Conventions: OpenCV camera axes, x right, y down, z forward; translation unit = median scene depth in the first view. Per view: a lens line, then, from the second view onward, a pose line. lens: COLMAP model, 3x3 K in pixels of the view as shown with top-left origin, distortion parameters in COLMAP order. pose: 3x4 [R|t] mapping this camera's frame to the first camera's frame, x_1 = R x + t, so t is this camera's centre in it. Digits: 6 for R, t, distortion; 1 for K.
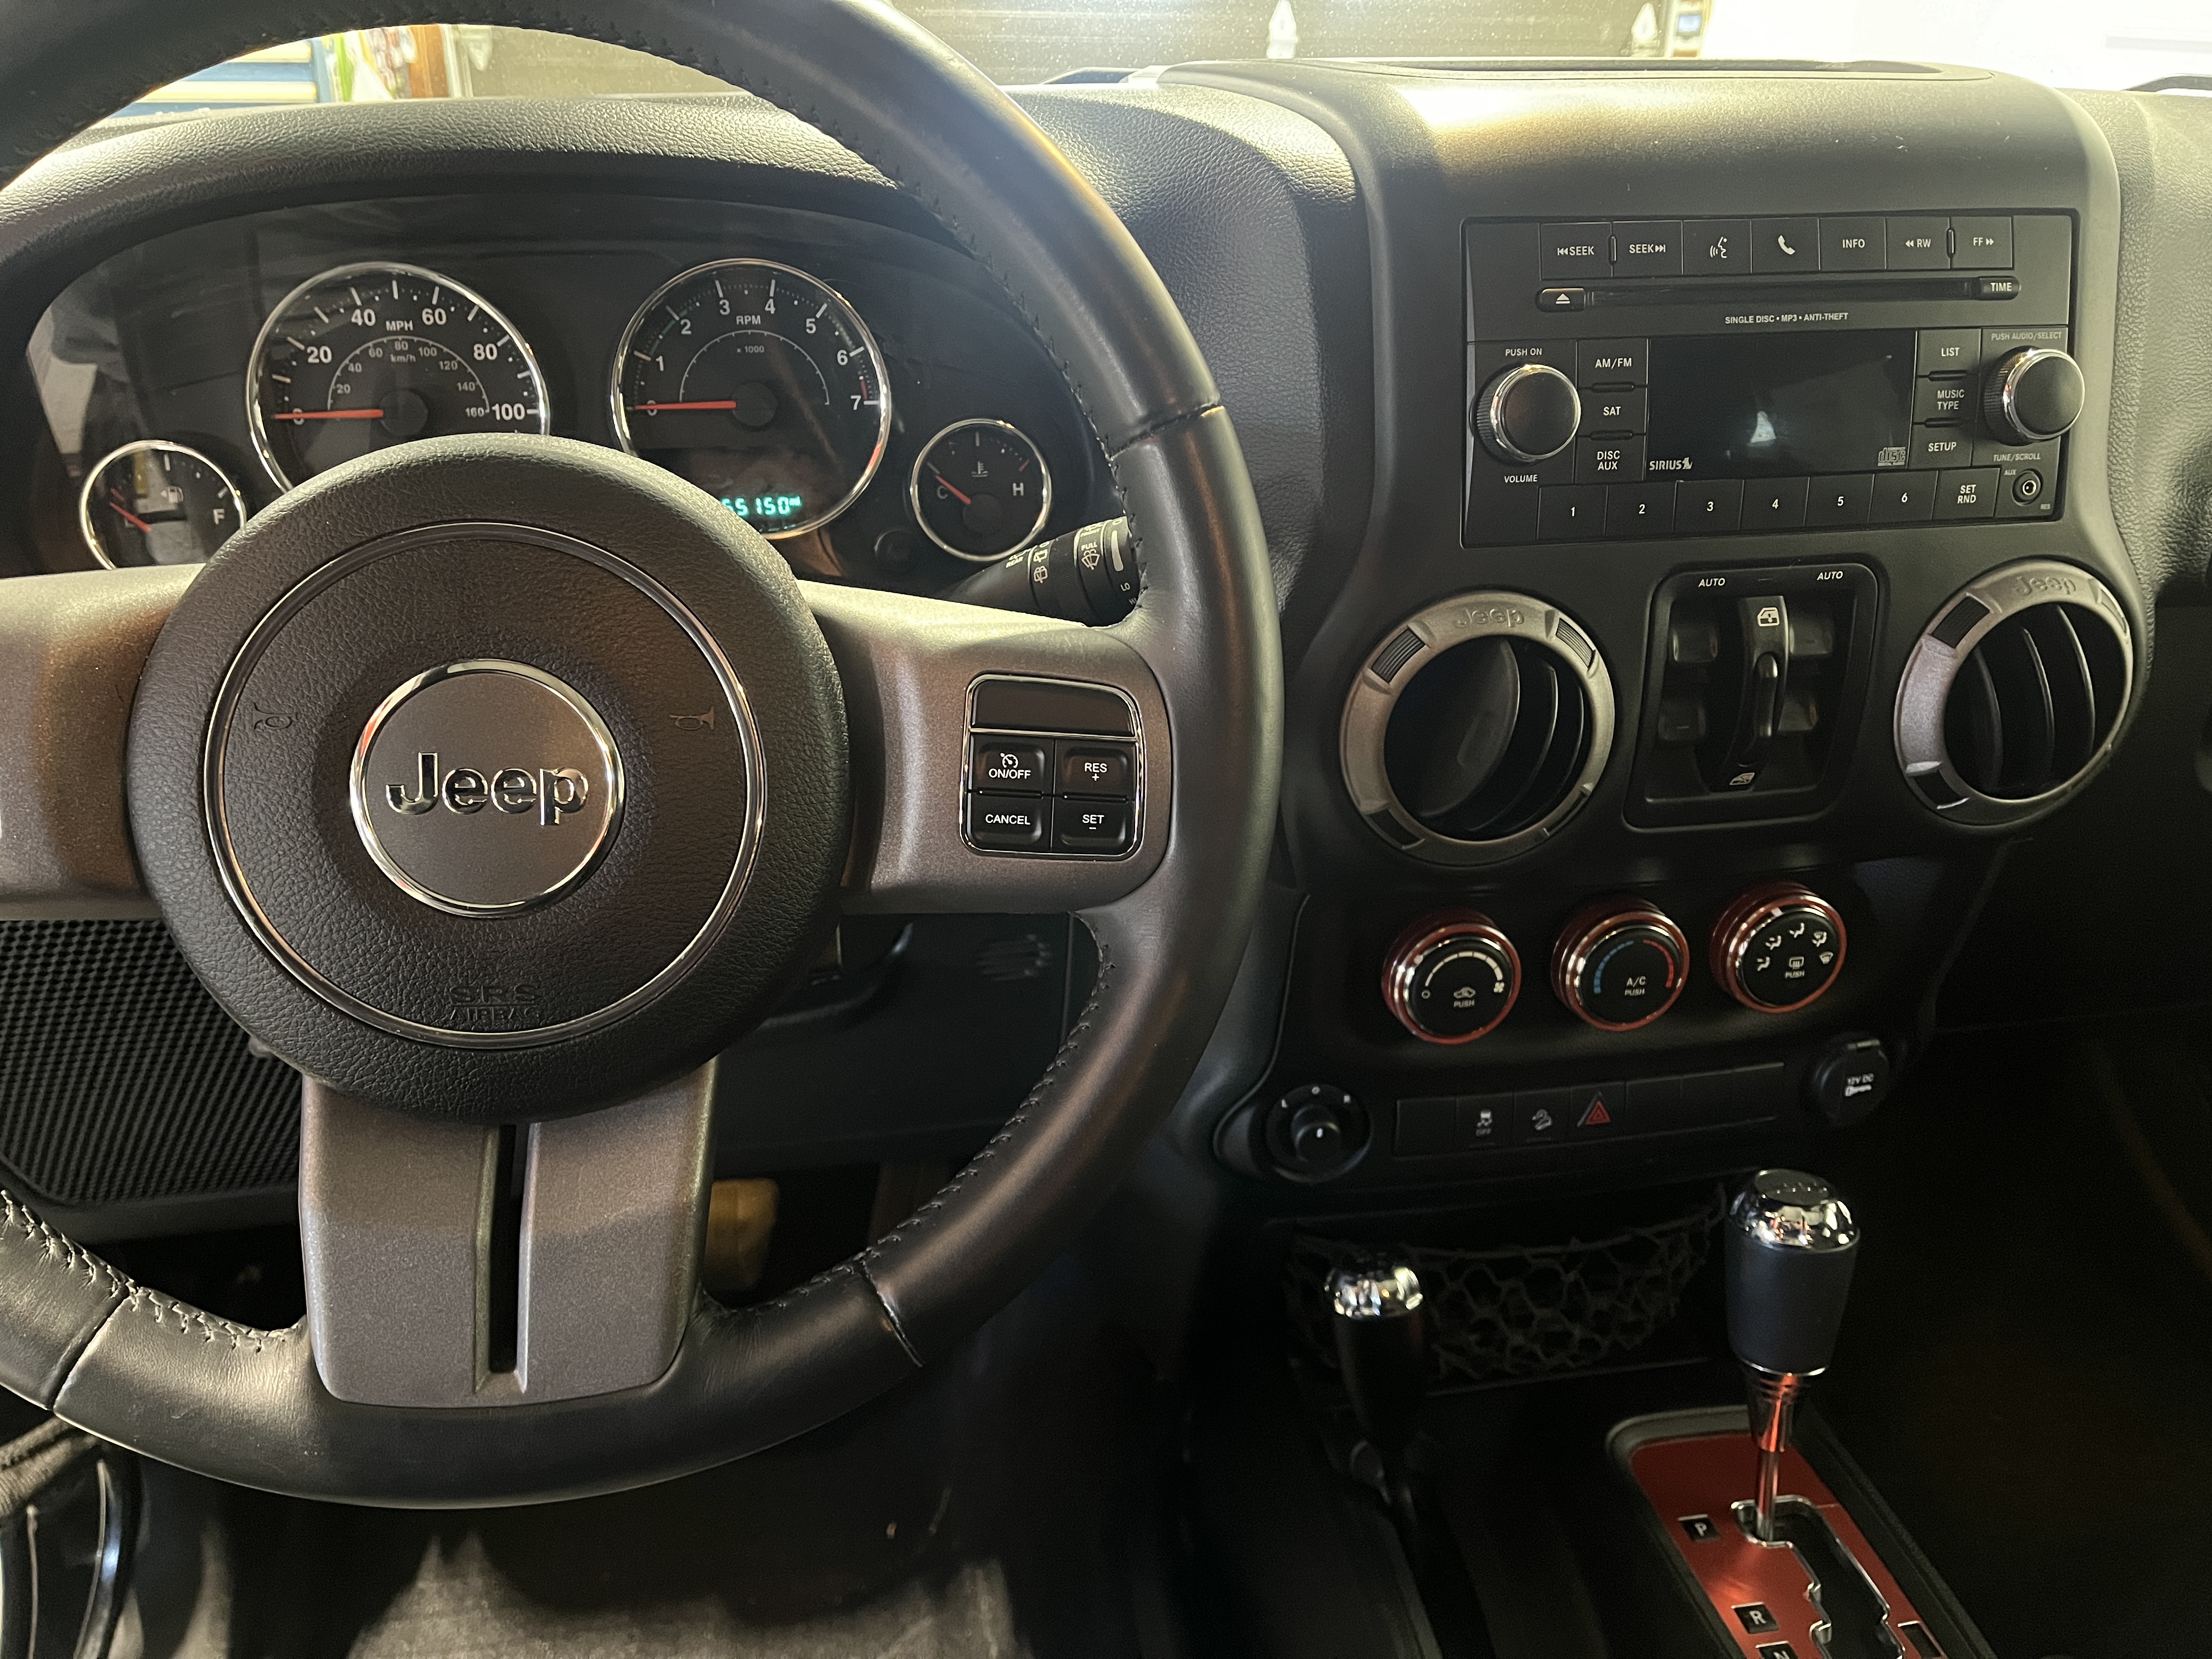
lens RADIAL K [[1725.5, 0, 1110.9], [0, 1725.5, 845.7], [0, 0, 1]] dist [0.009911, 0.001947]
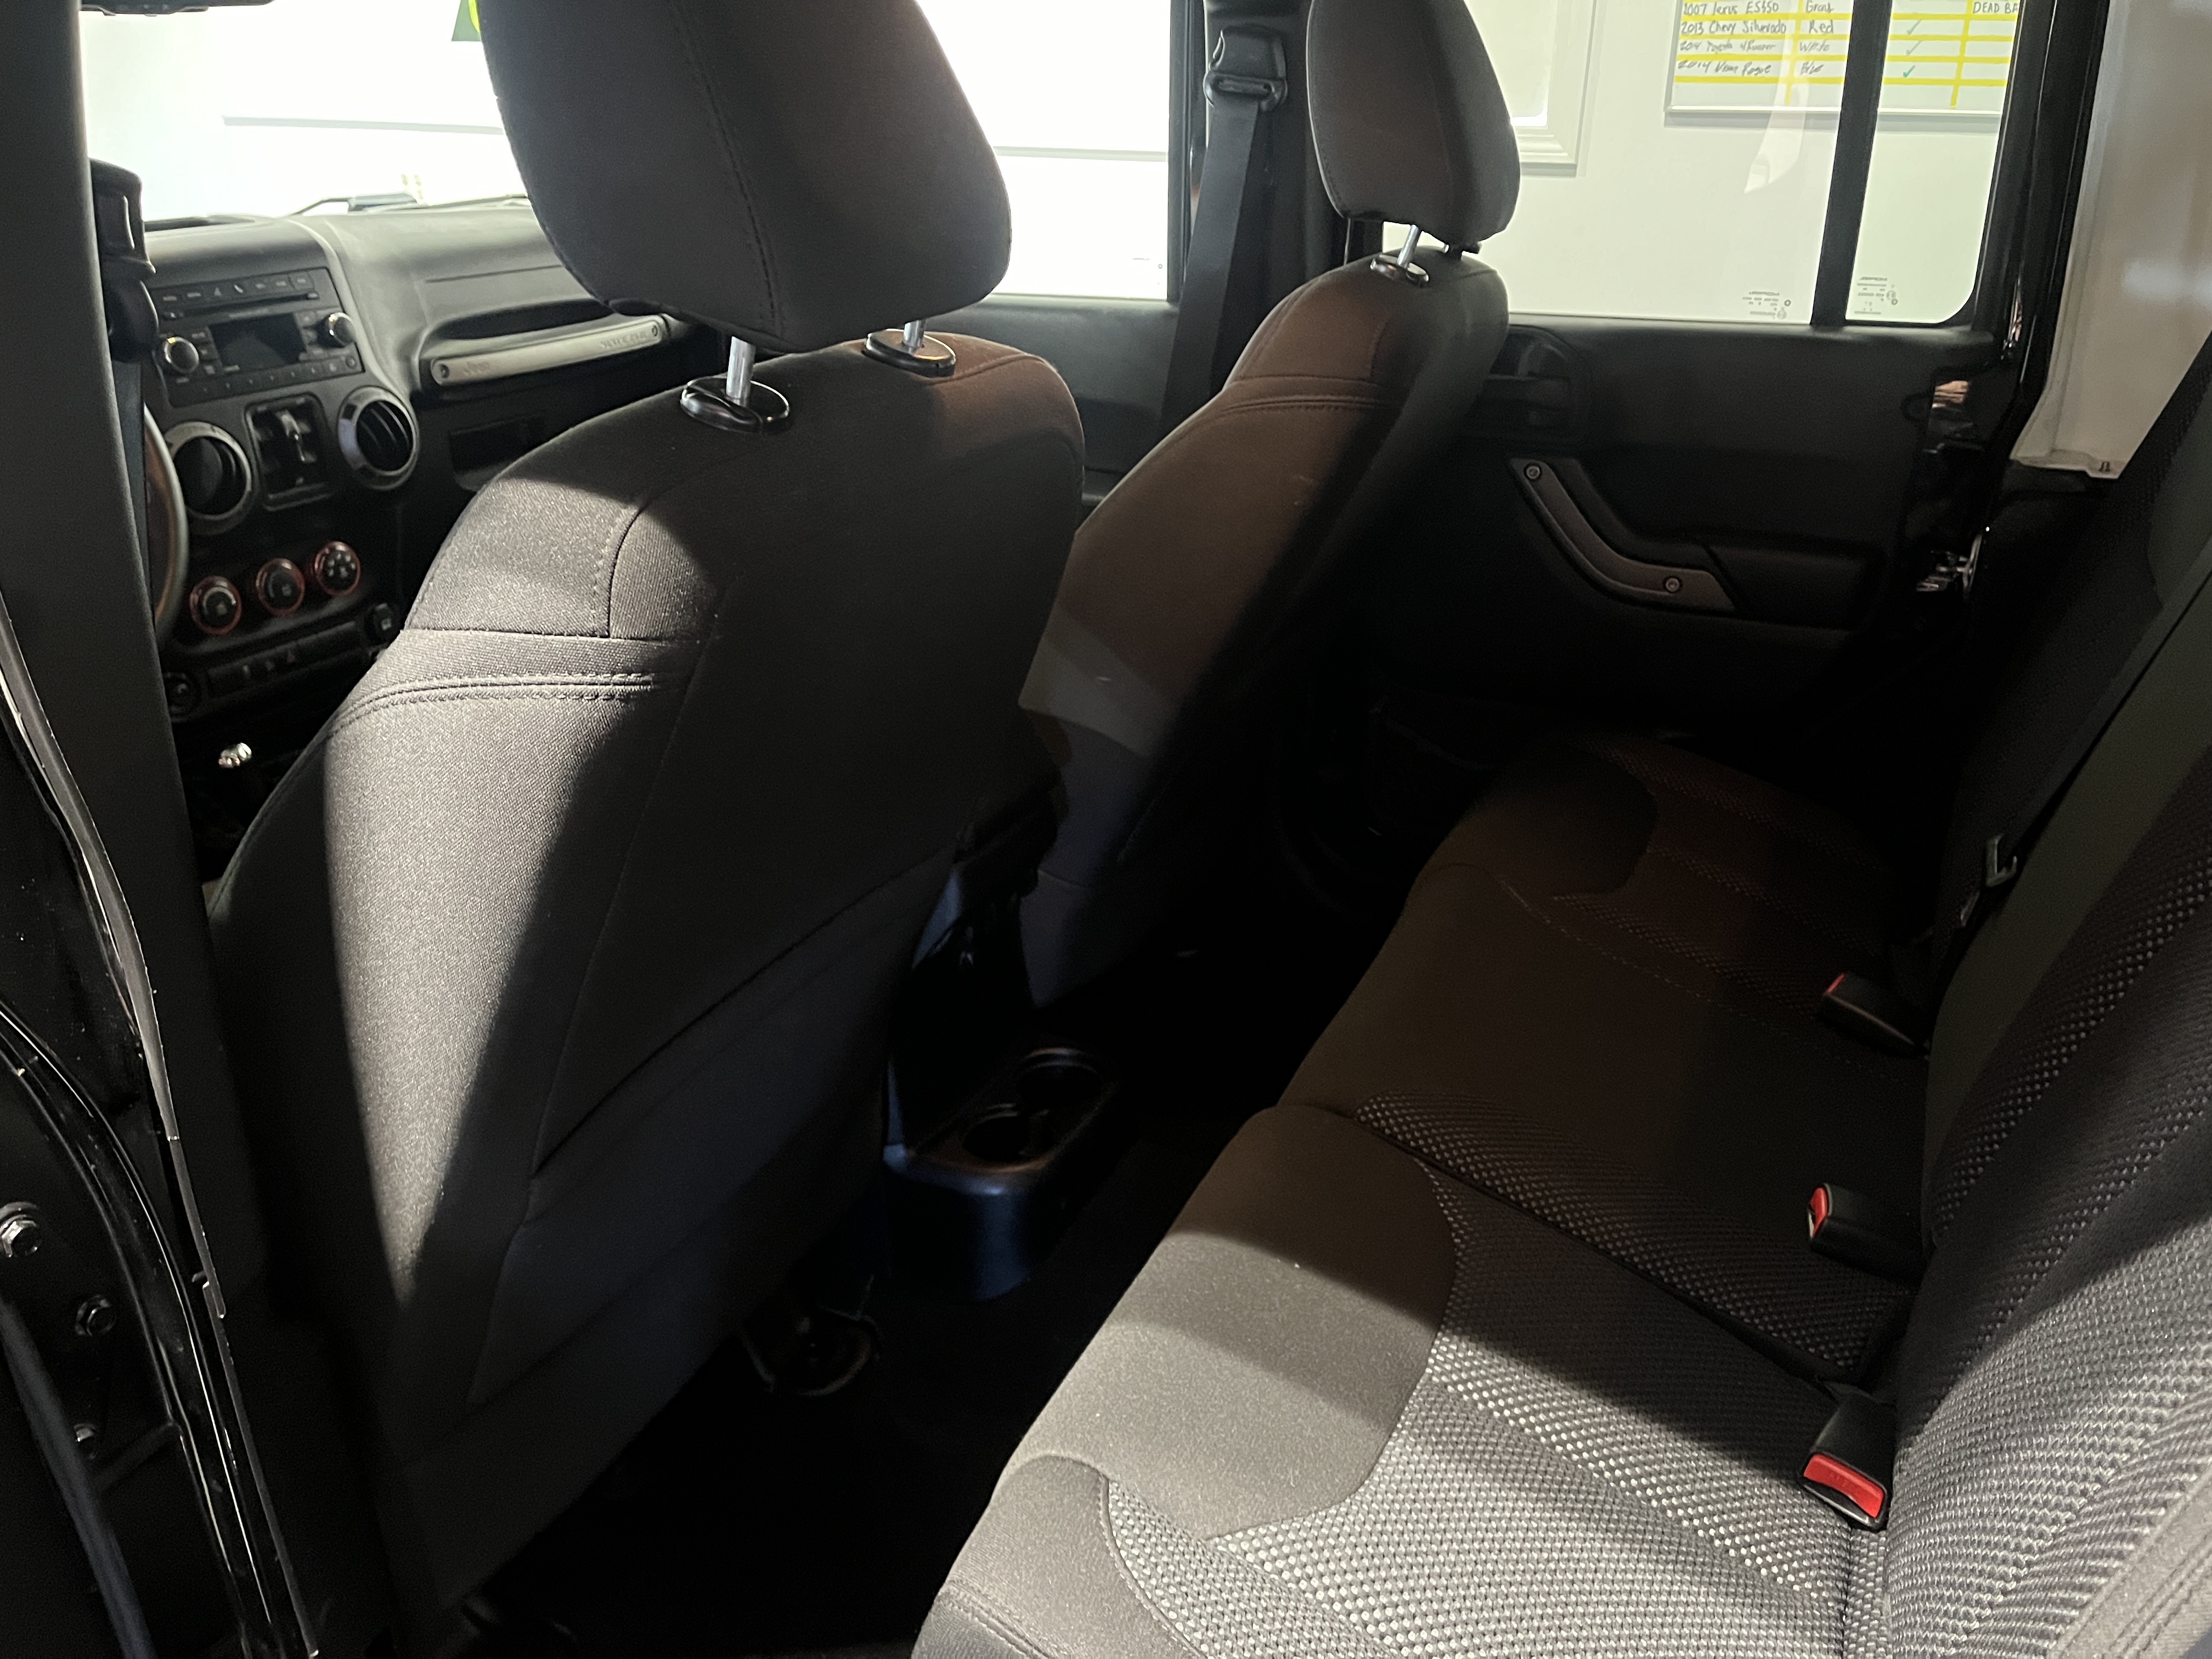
lens RADIAL K [[1689.9, 0, 1114.3], [0, 1689.9, 837.0], [0, 0, 1]] dist [0.080487, -0.105631]
pose [[0.589162, -0.338741, 0.733582, -1.081619], [0.352075, 0.924786, 0.144270, 0.558510], [-0.727276, 0.173278, 0.664112, -1.680133]]
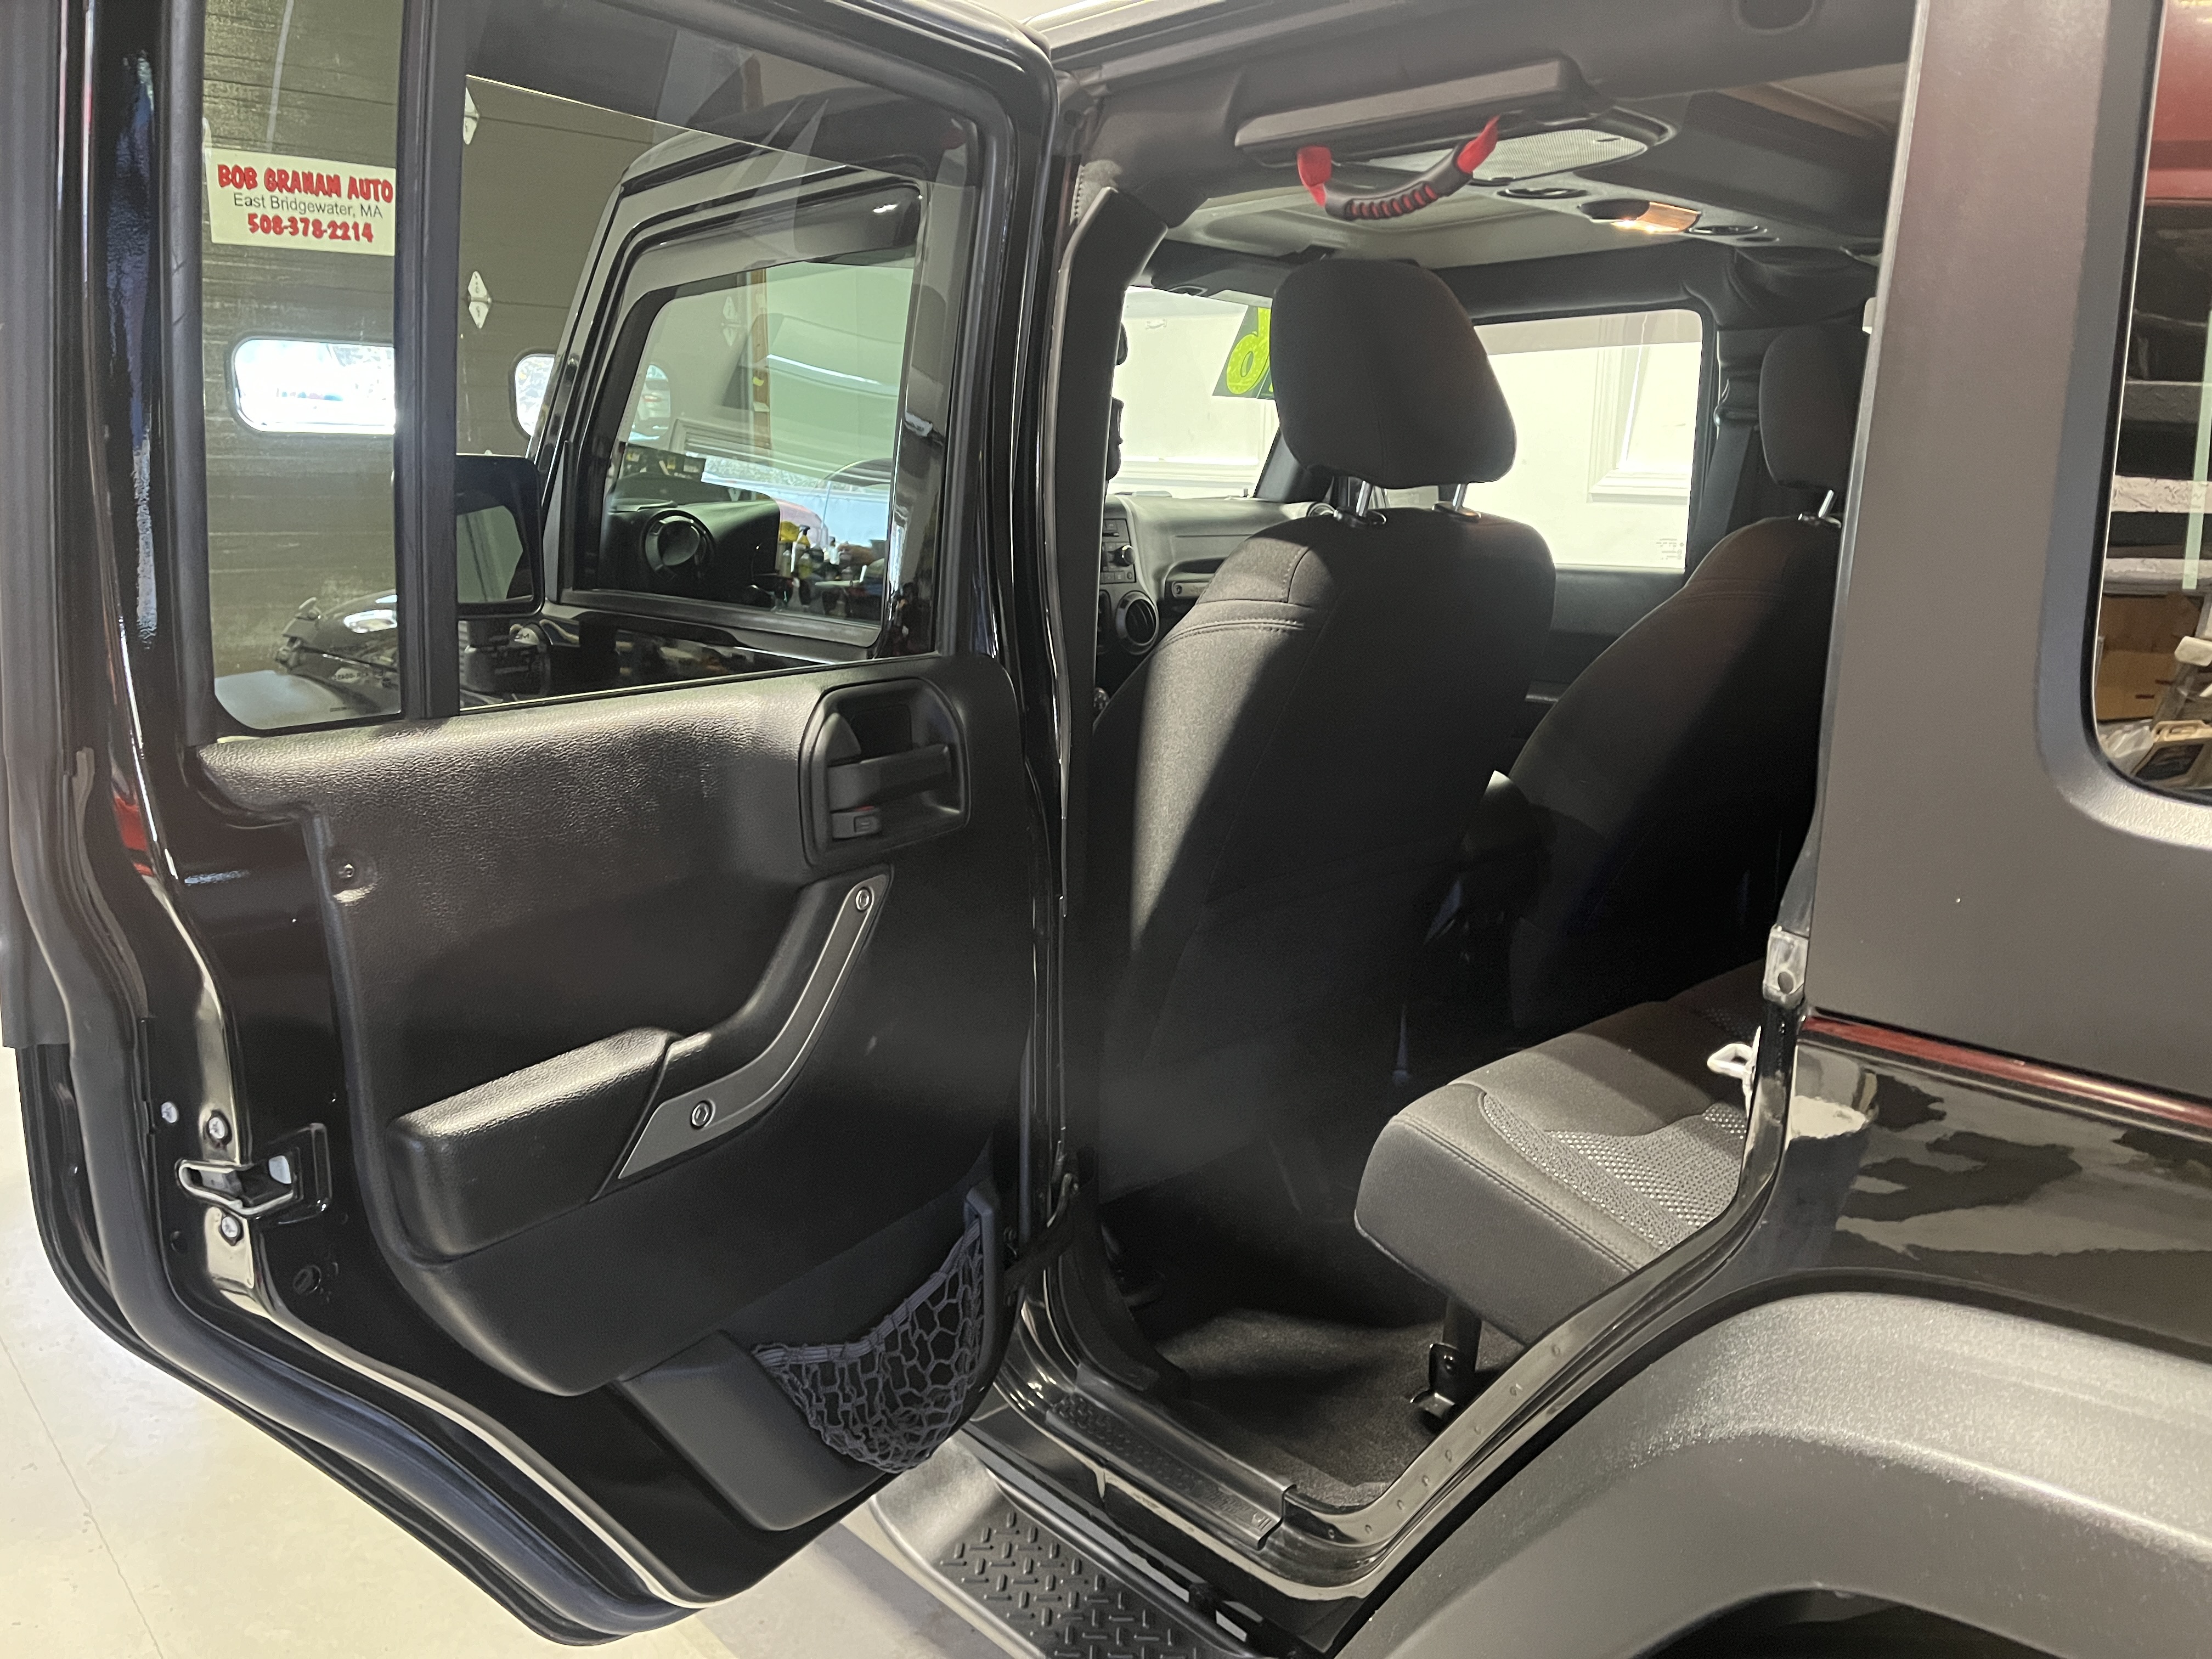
lens RADIAL K [[1653.9, 0, 1106.0], [0, 1653.9, 829.5], [0, 0, 1]] dist [0.041194, -0.087617]
pose [[0.842403, -0.119419, 0.525448, -1.952986], [0.231920, 0.960545, -0.153512, 1.121936], [-0.486385, 0.251181, 0.836862, -2.530927]]
